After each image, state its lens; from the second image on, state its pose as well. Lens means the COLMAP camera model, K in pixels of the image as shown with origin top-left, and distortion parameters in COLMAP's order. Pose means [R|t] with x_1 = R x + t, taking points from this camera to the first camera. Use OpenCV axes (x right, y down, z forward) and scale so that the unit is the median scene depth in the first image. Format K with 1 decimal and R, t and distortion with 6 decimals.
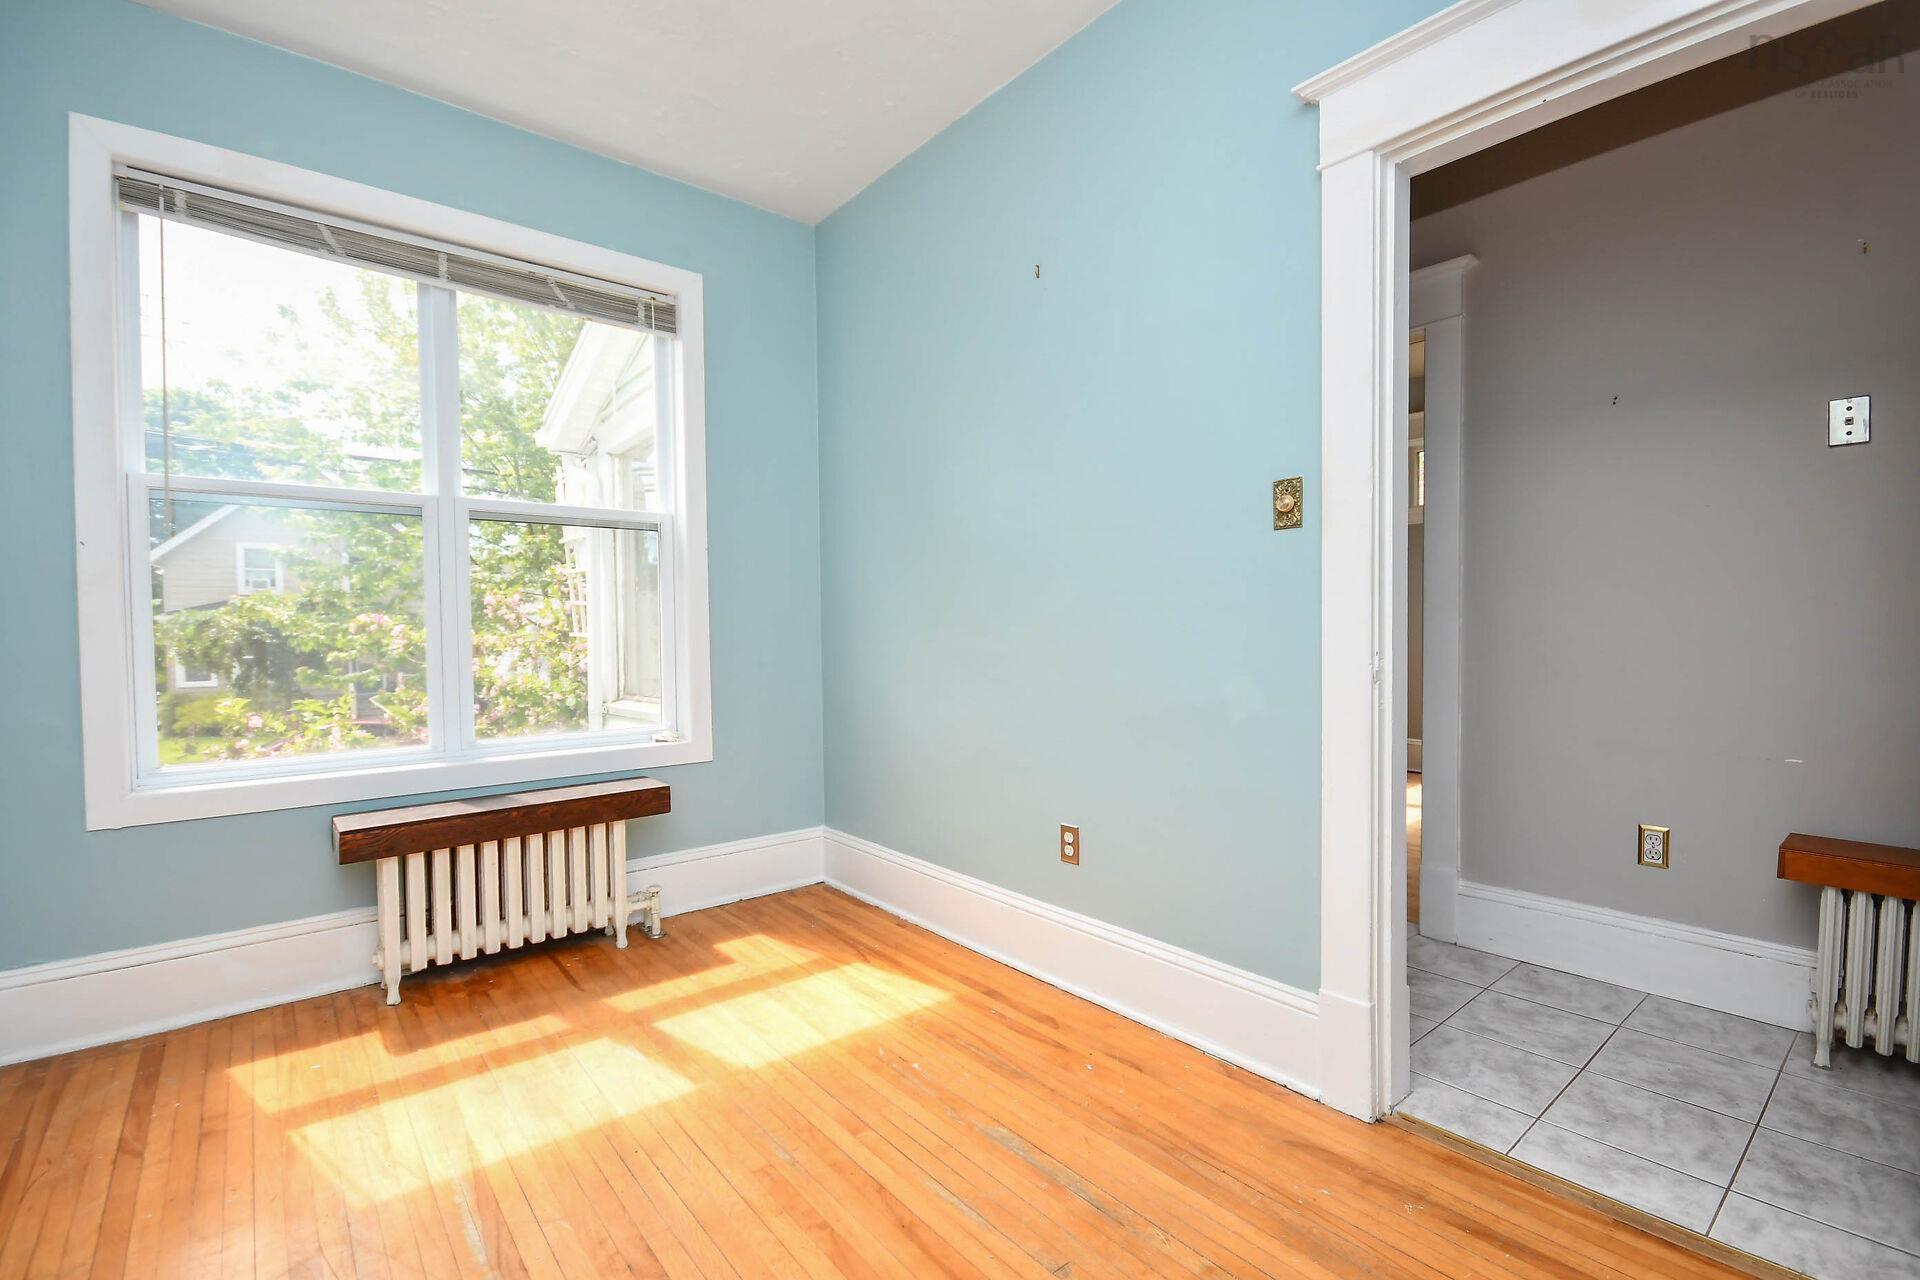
lens RADIAL K [[845.2, 0, 954.9], [0, 845.2, 650.0], [0, 0, 1]] dist [0.006889, -0.010990]
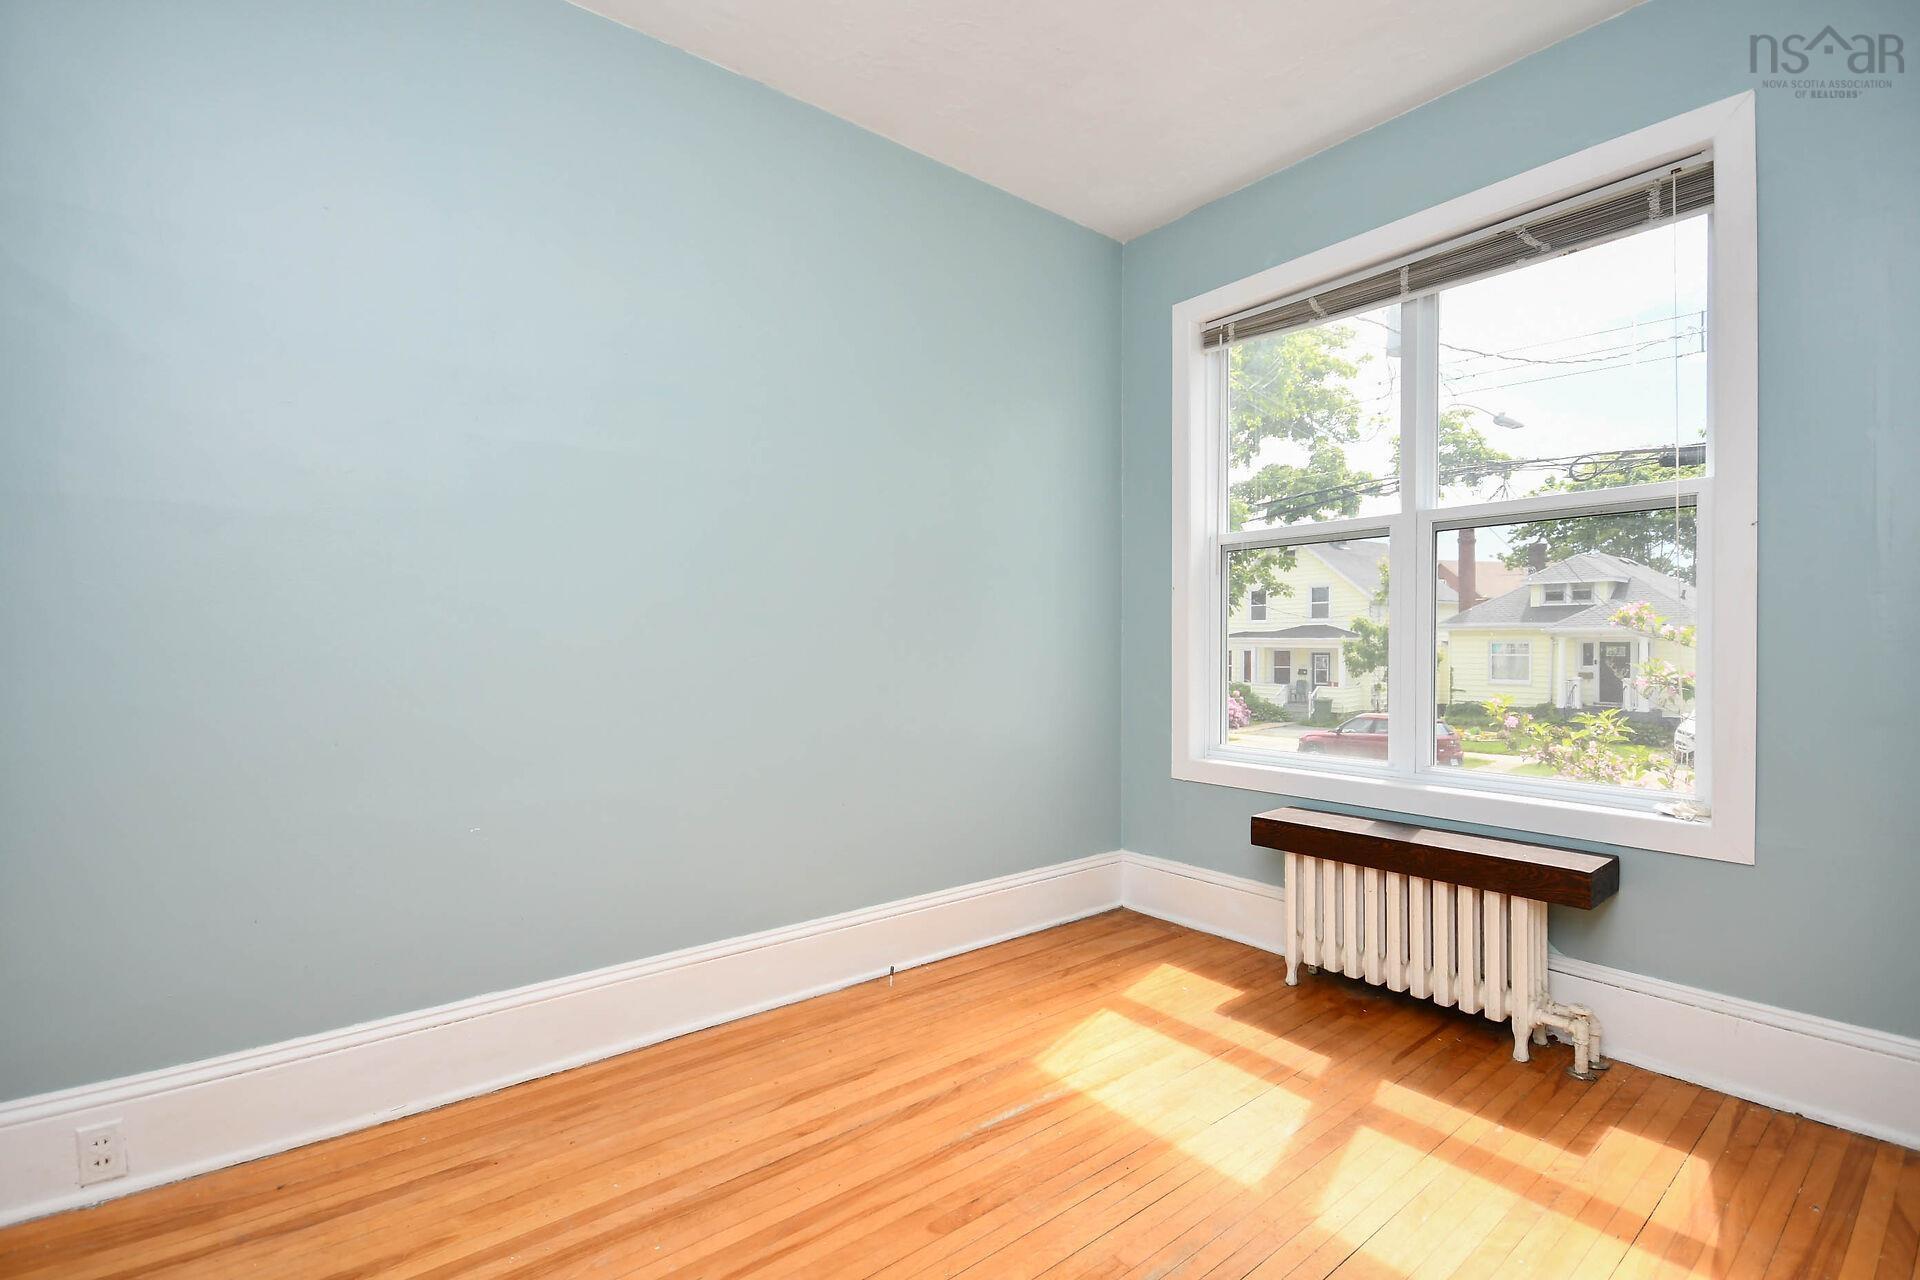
lens RADIAL K [[845.2, 0, 954.9], [0, 845.2, 650.0], [0, 0, 1]] dist [0.006889, -0.010990]
pose [[-0.016399, 0.021504, -0.999634, 0.439403], [-0.023061, 0.999495, 0.021879, -0.034819], [0.999600, 0.023412, -0.015895, 0.552559]]
